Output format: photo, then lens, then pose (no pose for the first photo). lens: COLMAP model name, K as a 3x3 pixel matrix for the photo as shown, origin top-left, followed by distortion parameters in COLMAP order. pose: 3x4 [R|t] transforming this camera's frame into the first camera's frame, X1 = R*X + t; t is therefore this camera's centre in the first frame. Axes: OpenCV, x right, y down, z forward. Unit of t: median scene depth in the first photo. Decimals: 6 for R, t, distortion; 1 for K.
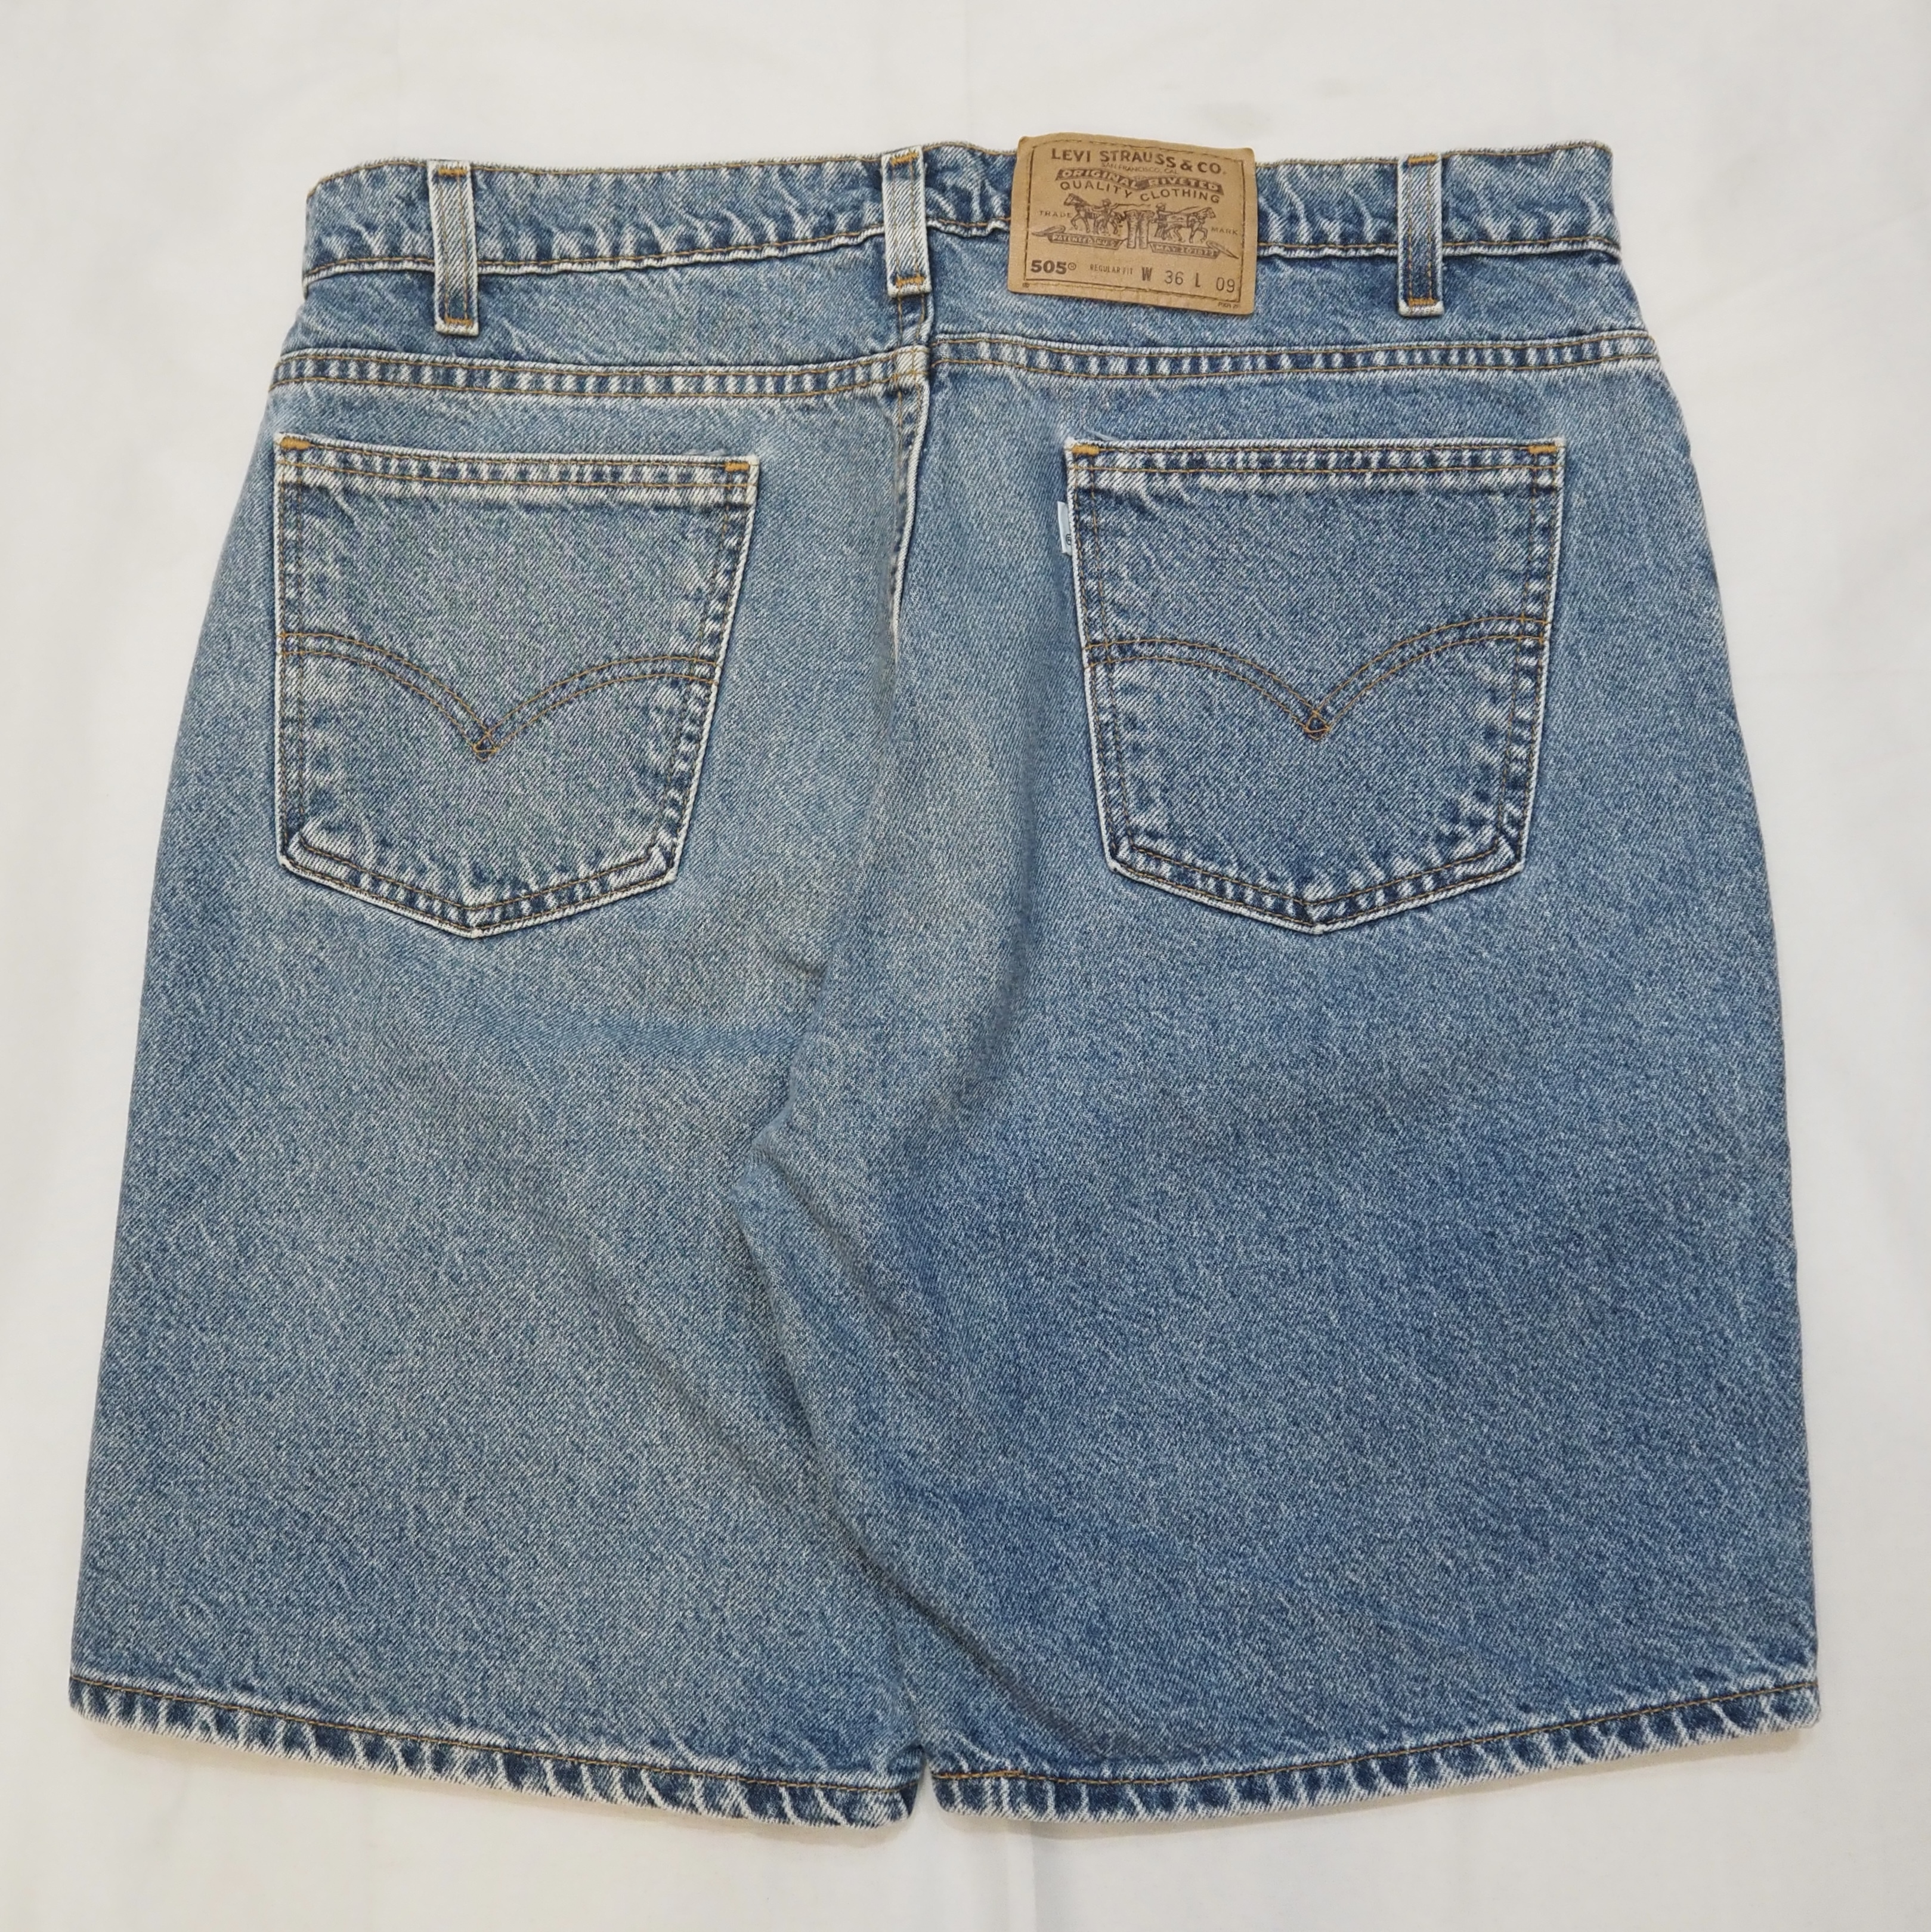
lens RADIAL K [[2639.4, 0, 893.7], [0, 2639.4, 970.4], [0, 0, 1]] dist [-0.009863, 0.013523]
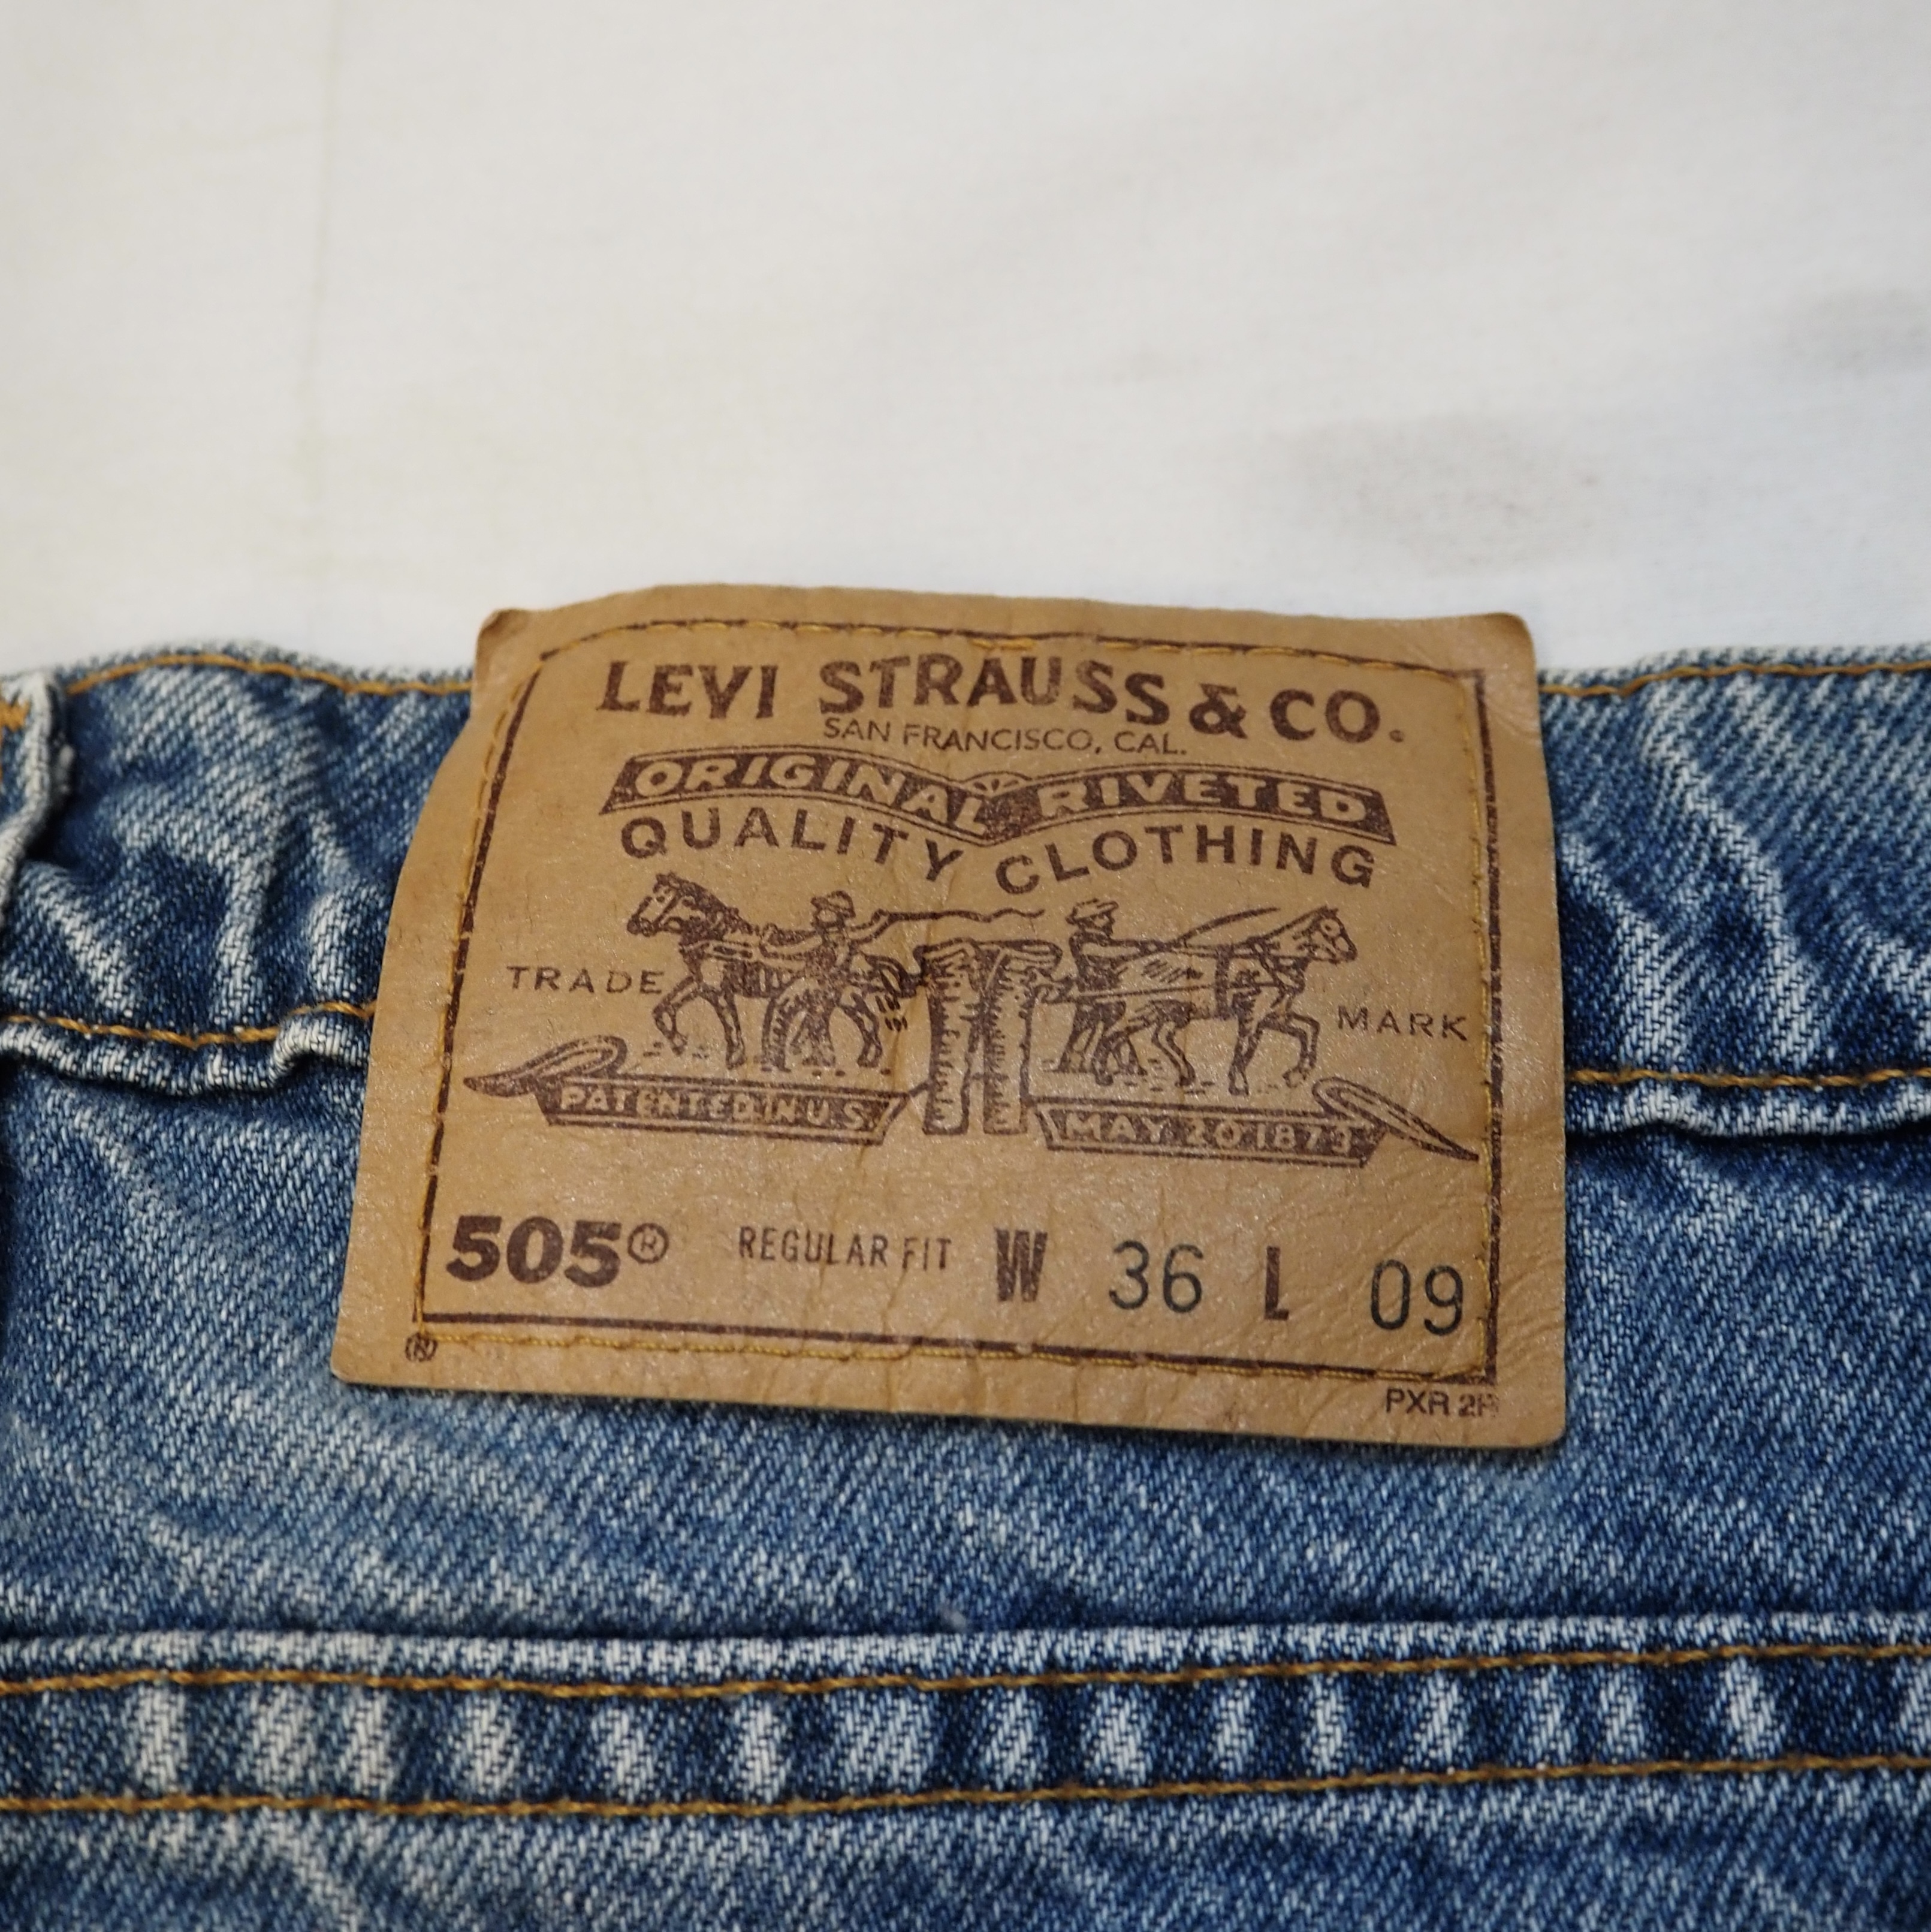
lens RADIAL K [[3098.2, 0, 962.2], [0, 3098.2, 996.6], [0, 0, 1]] dist [0.027251, -0.022764]
pose [[0.996985, -0.038027, -0.067638, 0.109589], [0.028484, 0.990185, -0.136832, -0.254922], [0.072177, 0.134493, 0.988282, 0.771734]]
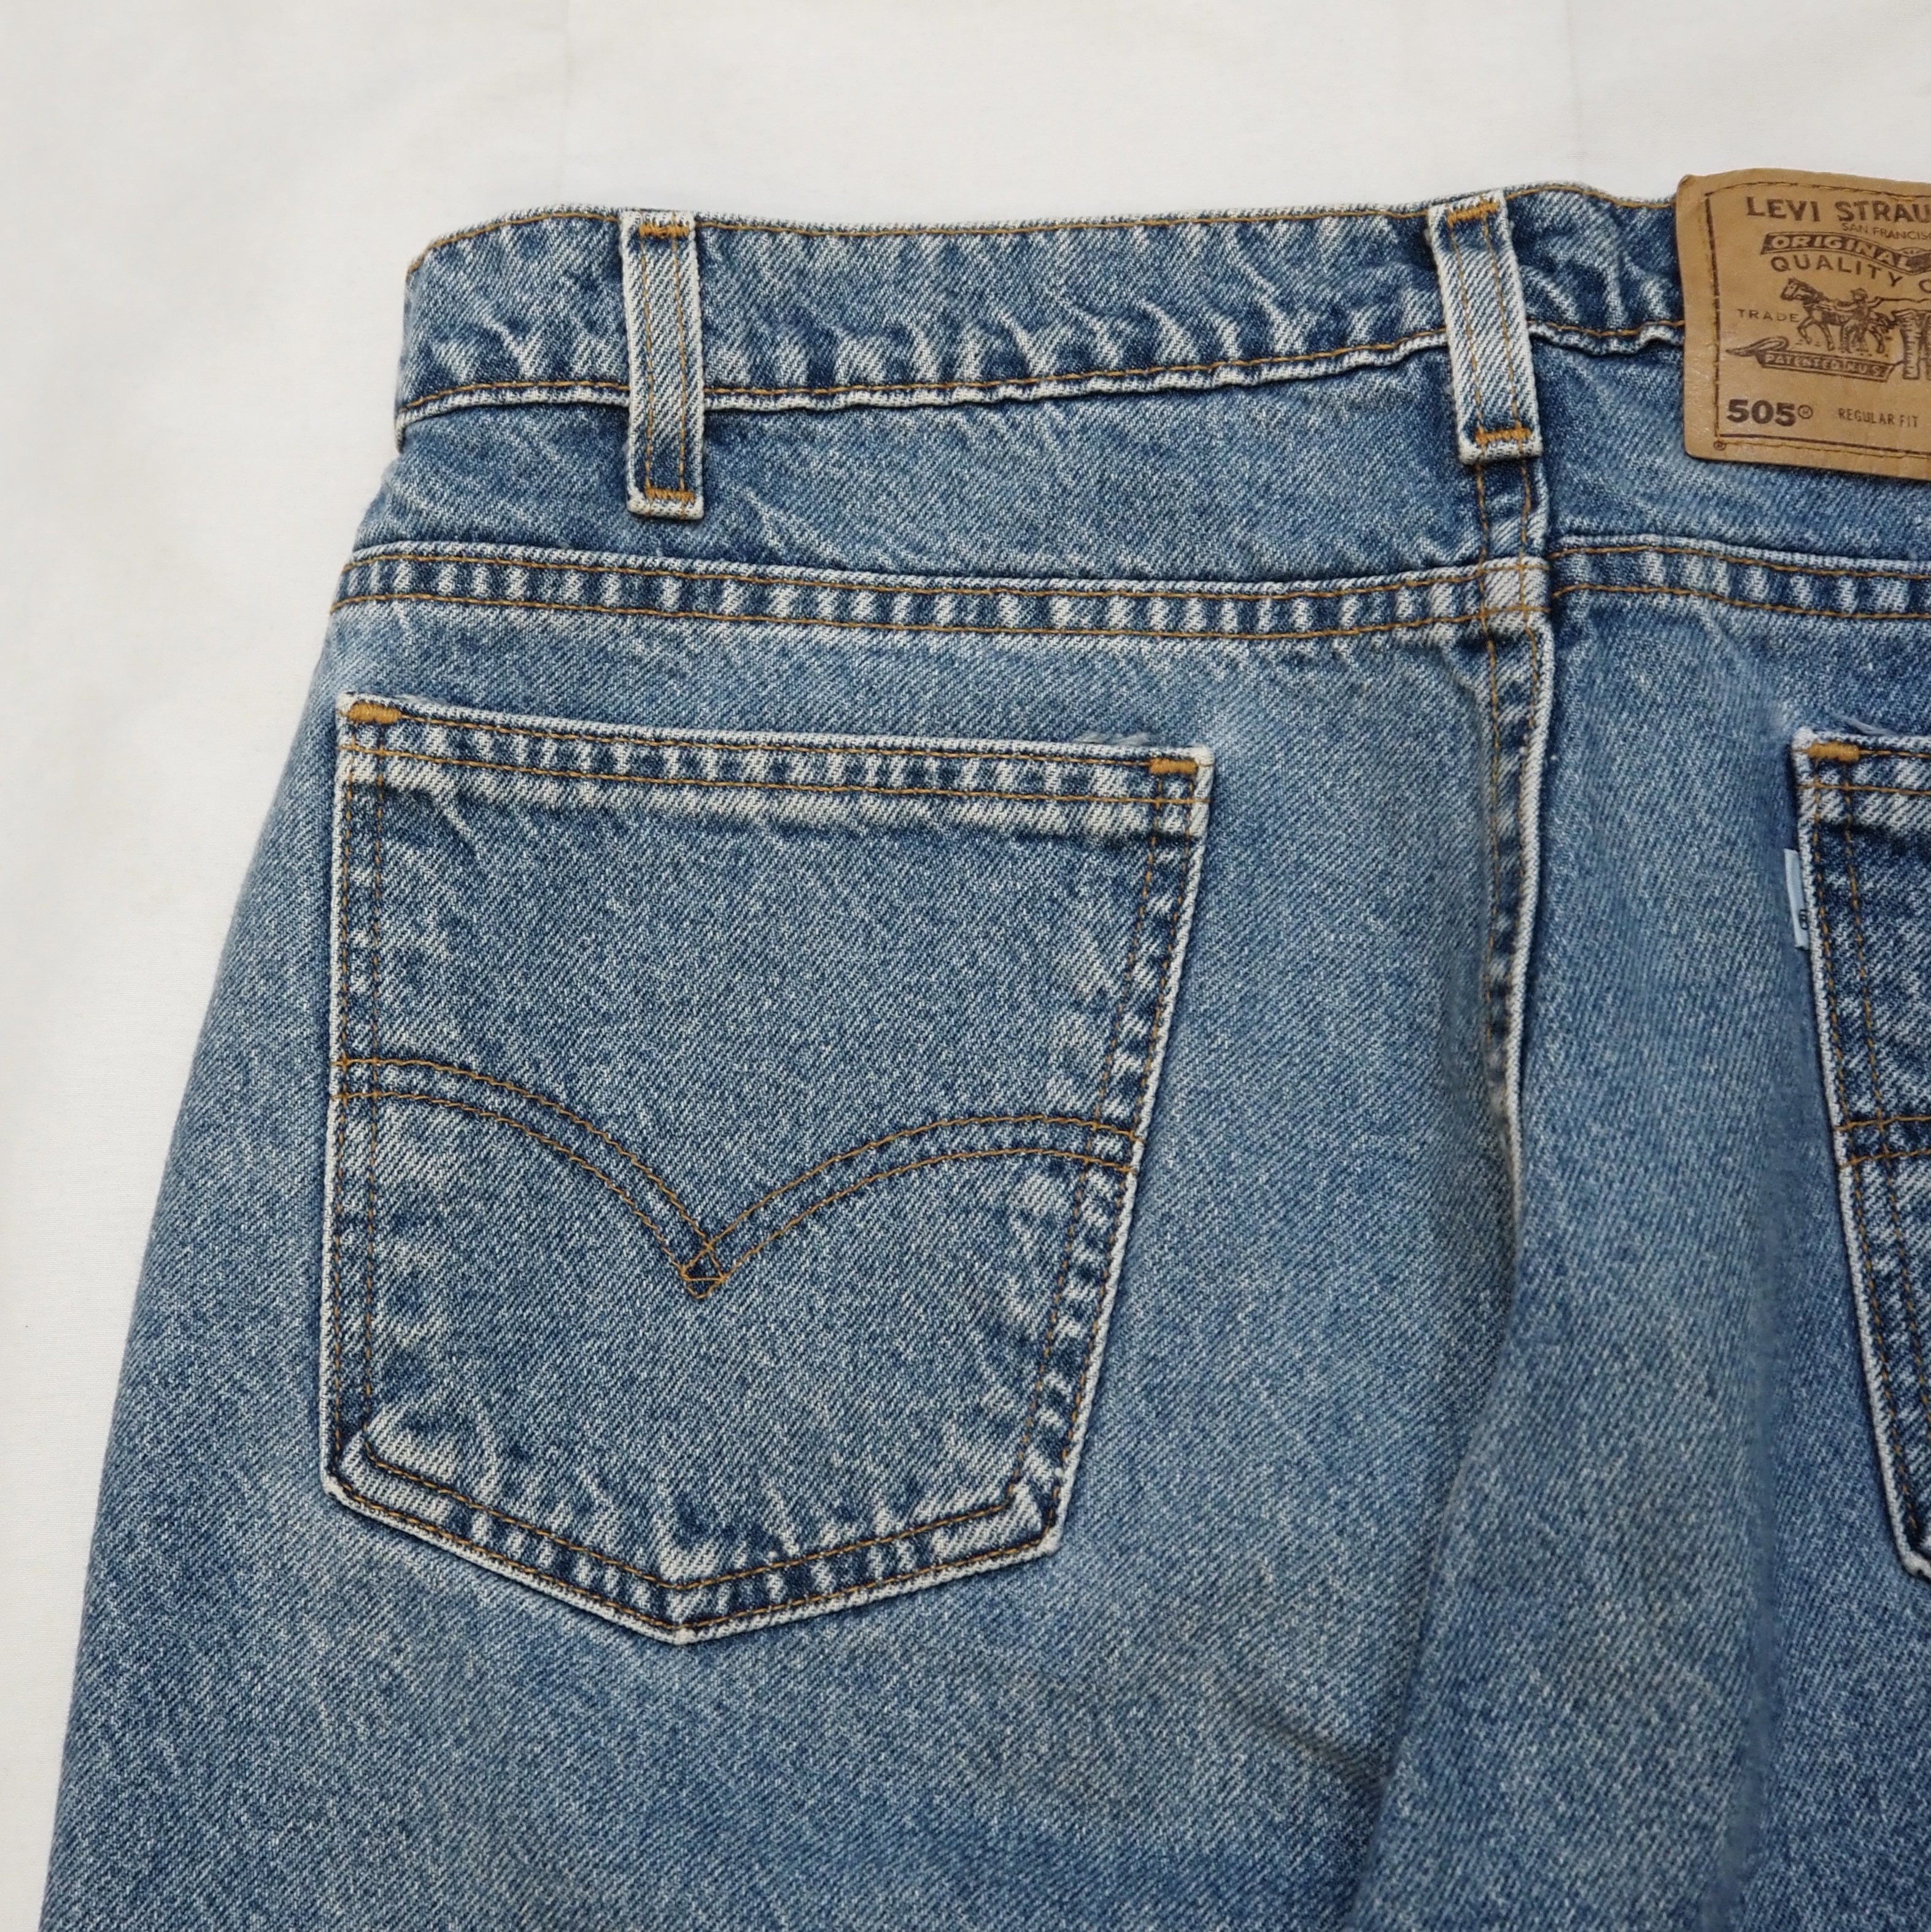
lens RADIAL K [[2636.1, 0, 805.1], [0, 2636.1, 916.1], [0, 0, 1]] dist [-0.026559, 0.039120]
pose [[0.998304, 0.019944, -0.054694, -0.106867], [-0.022104, 0.998988, -0.039171, -0.139266], [0.053857, 0.040314, 0.997735, 0.460161]]
